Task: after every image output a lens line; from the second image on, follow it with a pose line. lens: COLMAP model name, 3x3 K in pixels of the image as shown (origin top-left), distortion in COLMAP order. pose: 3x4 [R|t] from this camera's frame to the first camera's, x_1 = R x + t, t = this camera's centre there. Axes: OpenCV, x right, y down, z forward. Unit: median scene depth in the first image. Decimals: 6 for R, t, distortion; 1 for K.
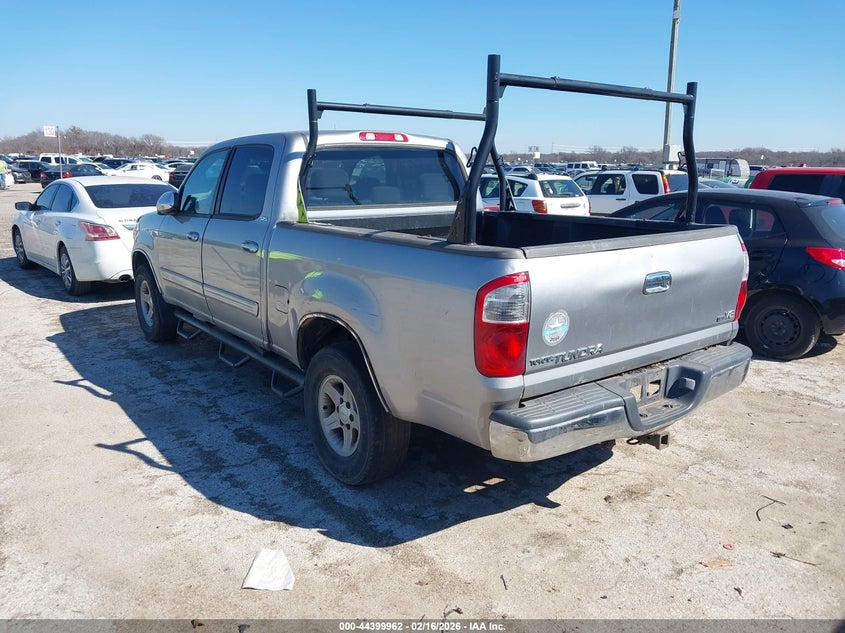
lens RADIAL K [[678.3, 0, 422.5], [0, 678.3, 316.5], [0, 0, 1]] dist [0.003011, -0.002246]
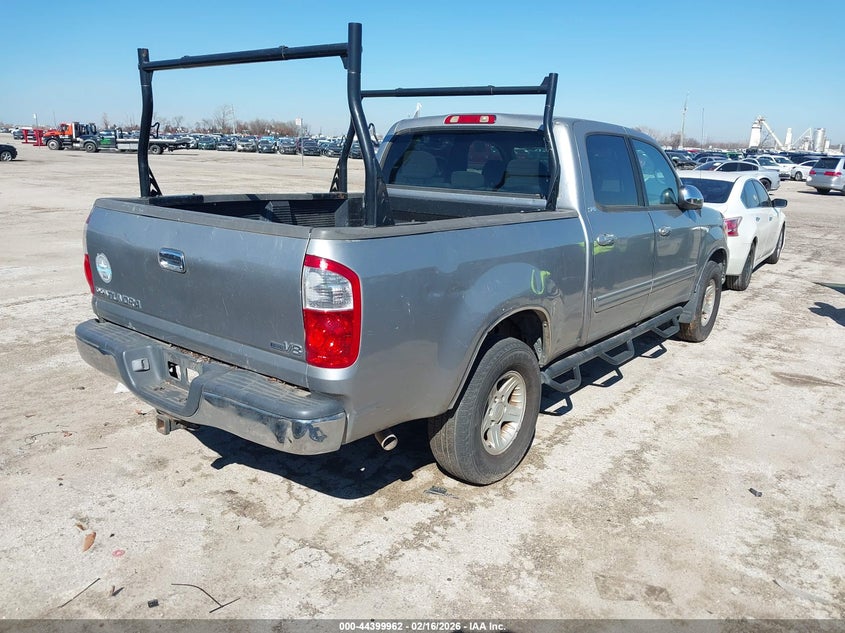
lens RADIAL K [[678.3, 0, 422.5], [0, 678.3, 316.5], [0, 0, 1]] dist [0.003011, -0.002246]
pose [[0.233984, 0.235385, -0.943316, 1.112029], [-0.245616, 0.953089, 0.176900, -0.188187], [0.940704, 0.190301, 0.280822, 0.891948]]
